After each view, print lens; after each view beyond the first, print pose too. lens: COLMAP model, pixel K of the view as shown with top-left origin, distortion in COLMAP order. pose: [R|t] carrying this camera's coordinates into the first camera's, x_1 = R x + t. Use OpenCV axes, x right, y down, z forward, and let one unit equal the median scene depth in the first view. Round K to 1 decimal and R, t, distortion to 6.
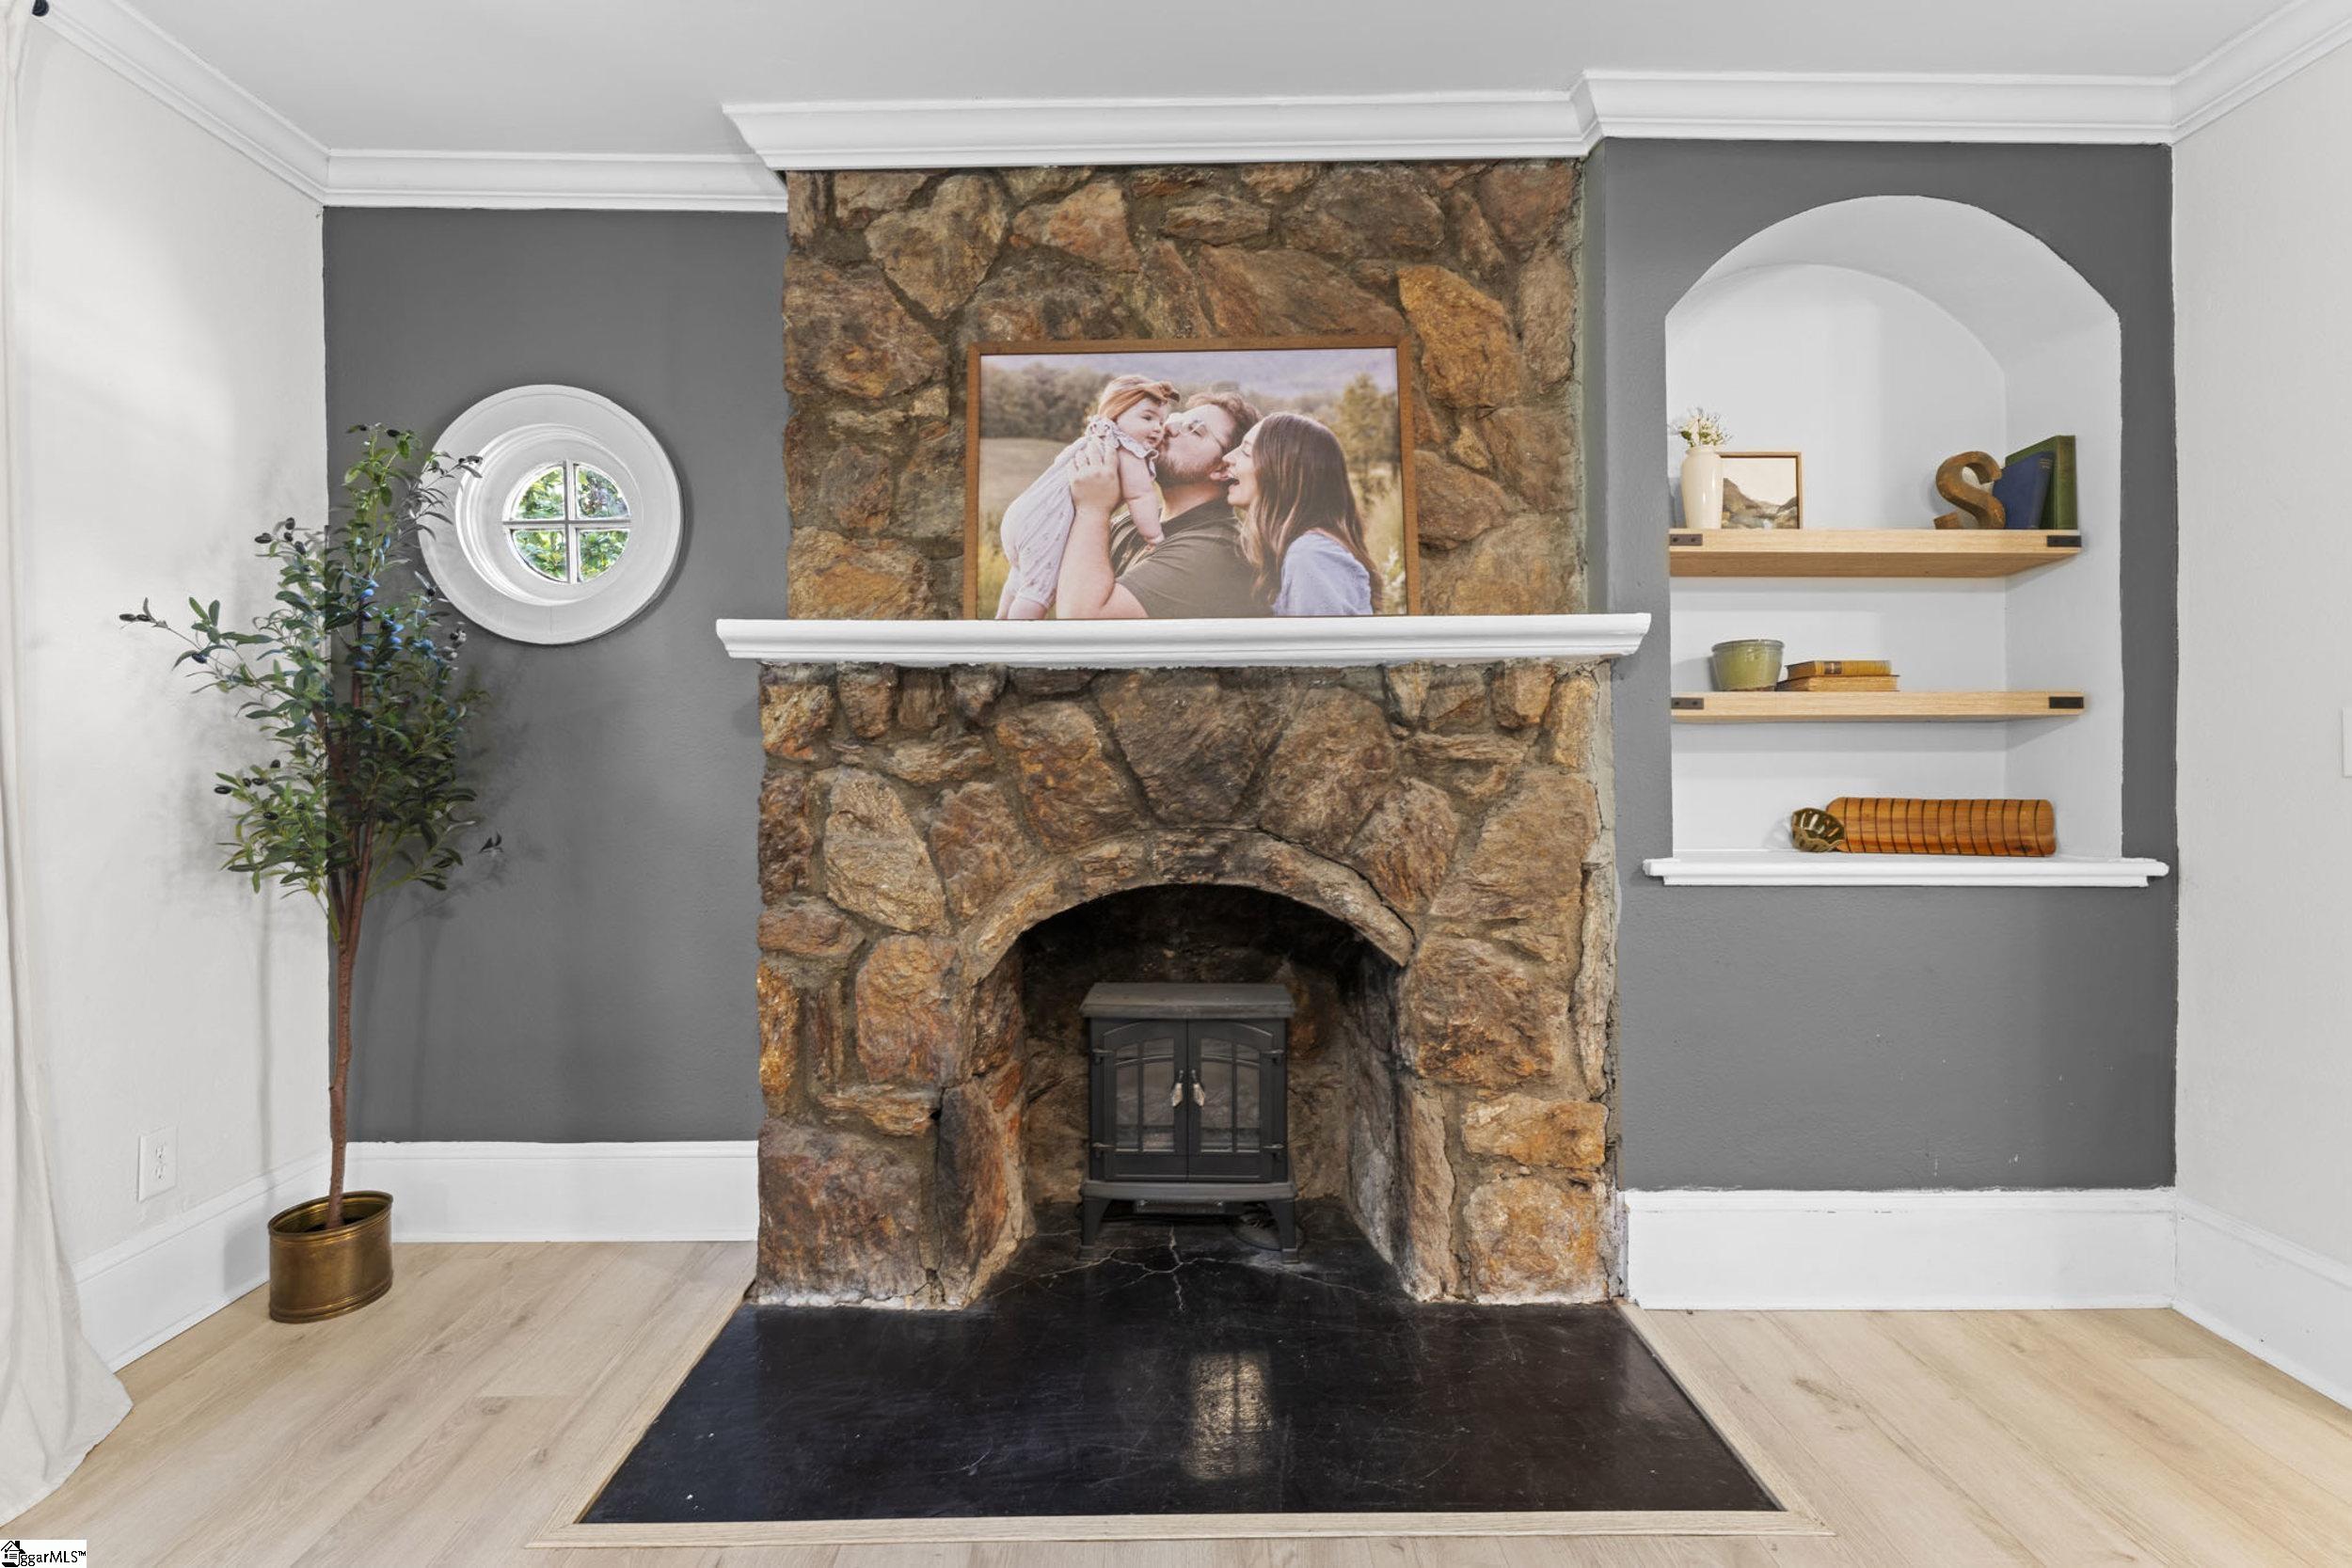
lens RADIAL K [[1042.8, 0, 1168.3], [0, 1042.8, 768.8], [0, 0, 1]] dist [-0.001737, 0.000104]
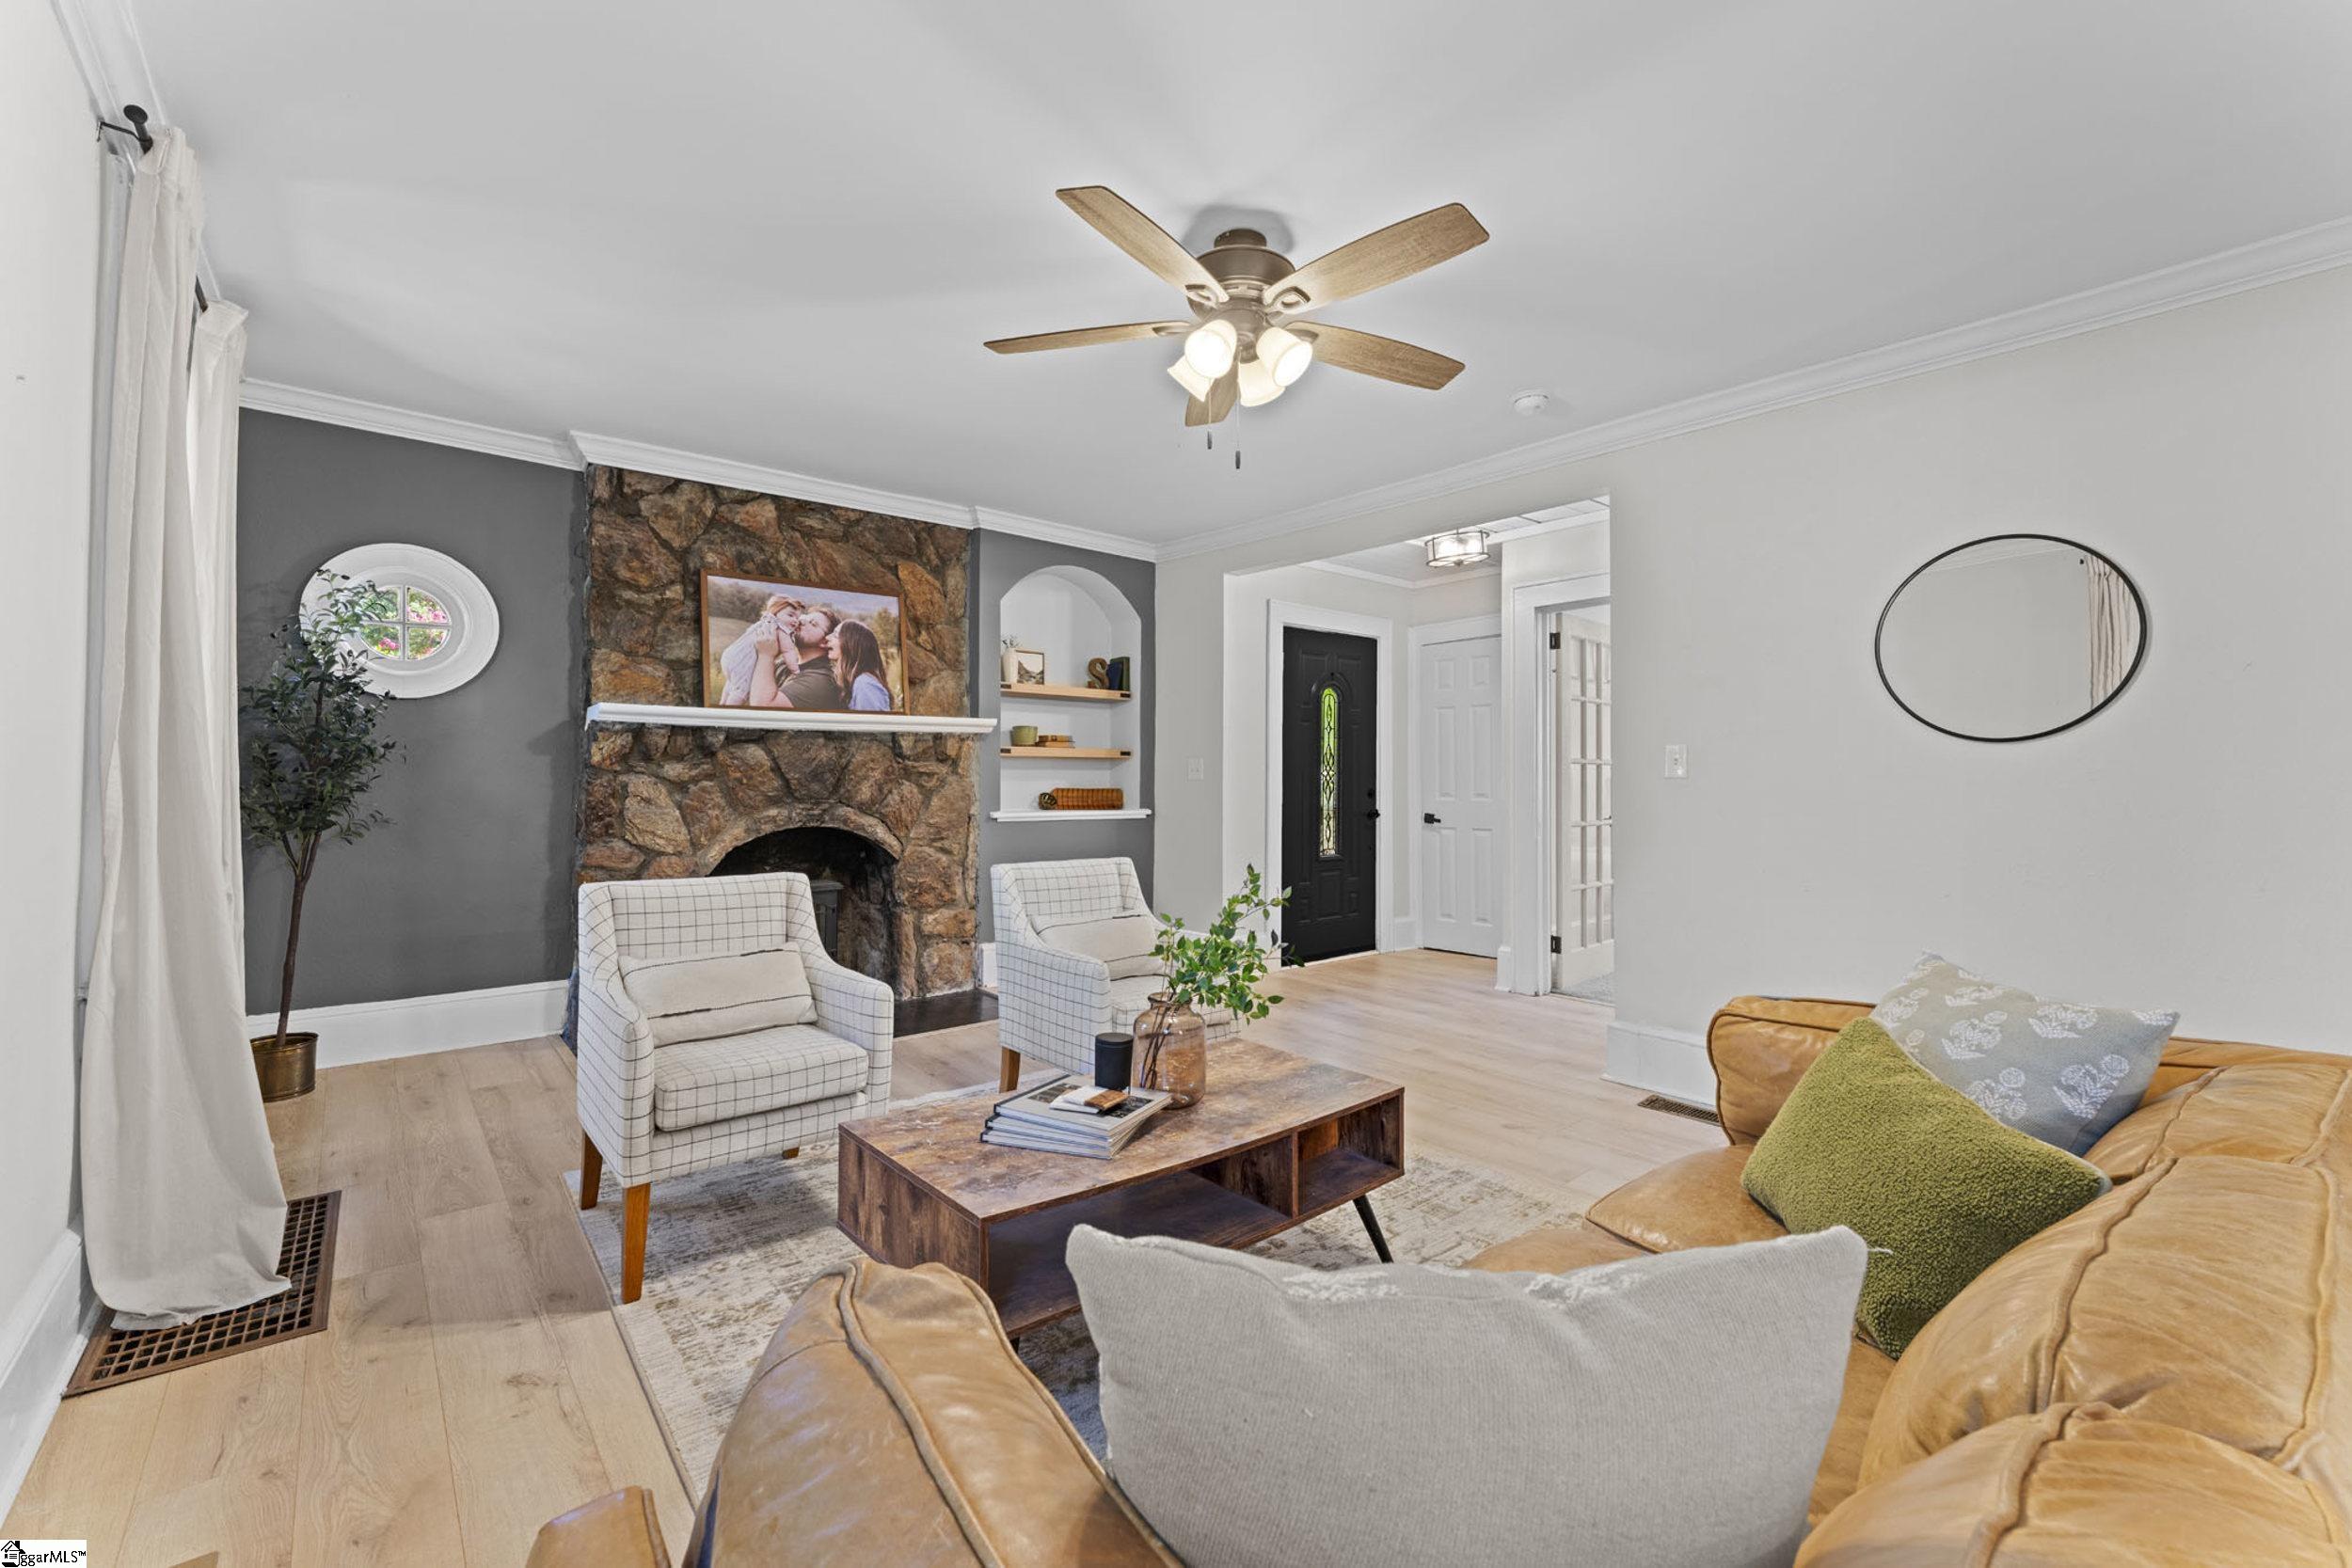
lens RADIAL K [[947.1, 0, 1170.6], [0, 947.1, 748.8], [0, 0, 1]] dist [0.000813, -0.000560]
pose [[0.769366, 0.023879, 0.638362, -0.675229], [-0.007562, 0.999572, -0.028277, -0.005493], [-0.638764, 0.016928, 0.769217, -1.047794]]
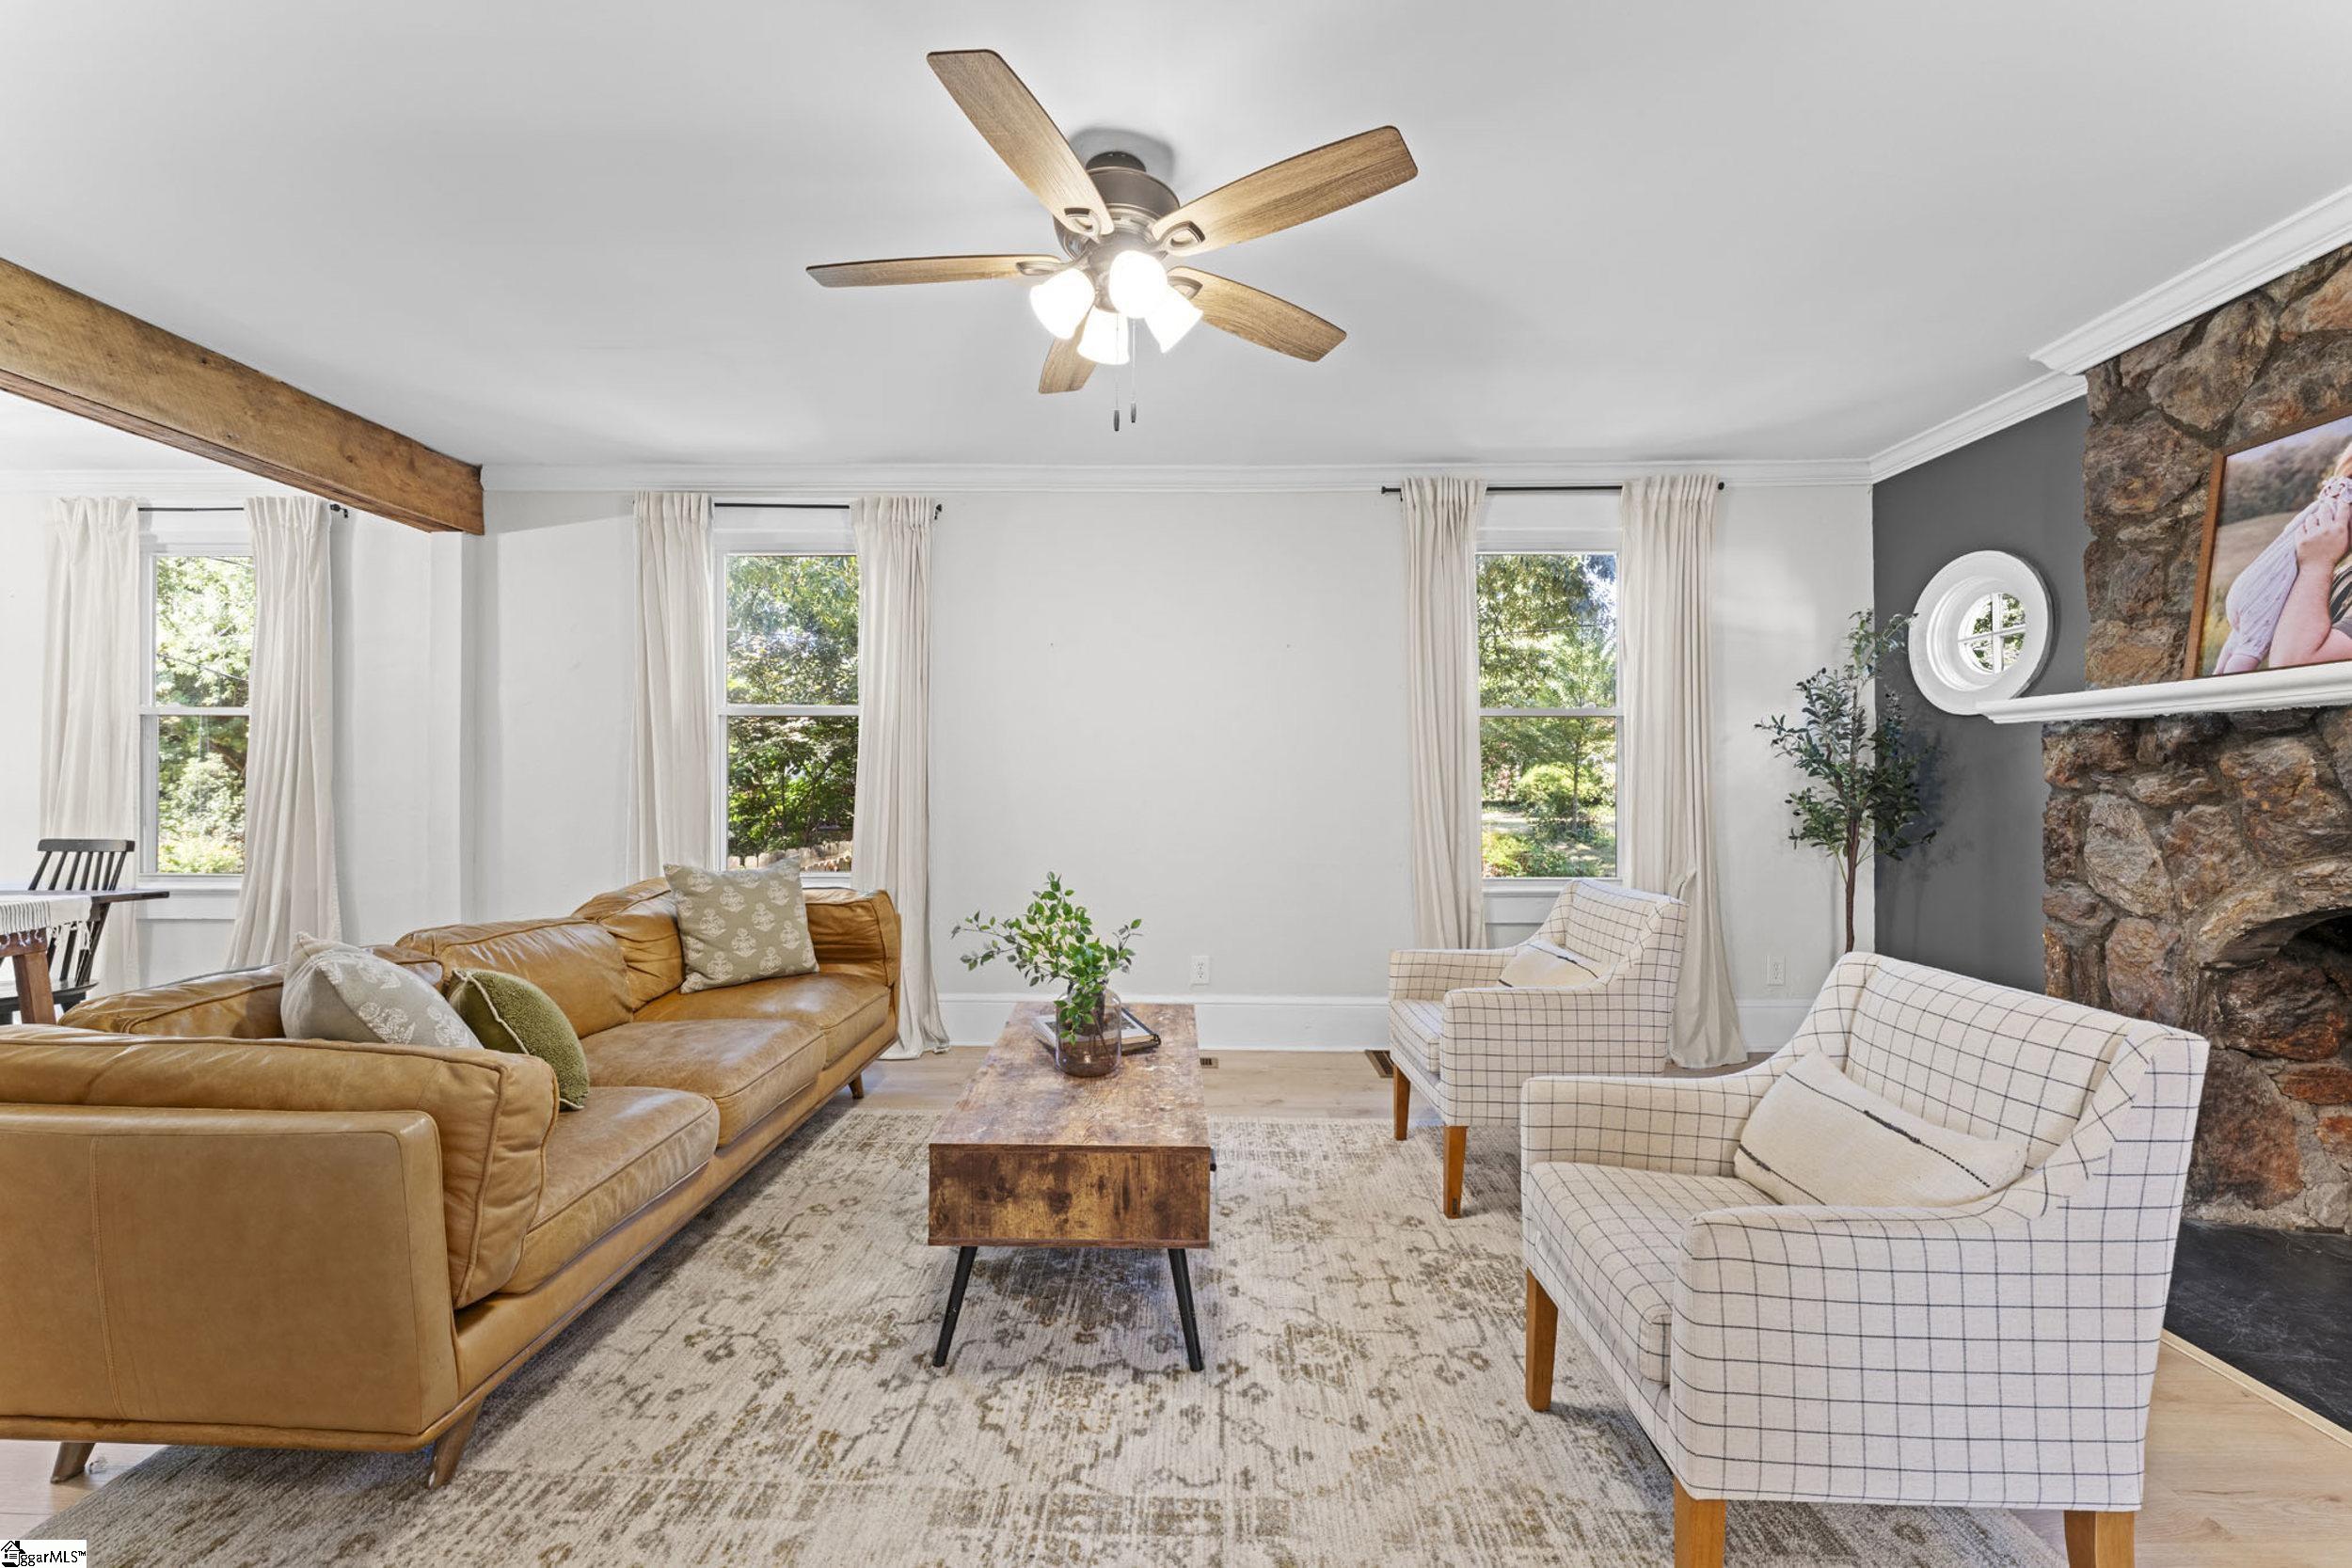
lens RADIAL K [[947.1, 0, 1173.5], [0, 947.1, 786.3], [0, 0, 1]] dist [0.000813, -0.000560]
pose [[-0.020103, -0.001183, -0.999797, 0.970996], [-0.006519, 0.999978, -0.001052, -0.000723], [0.999777, 0.006497, -0.020110, -0.213694]]
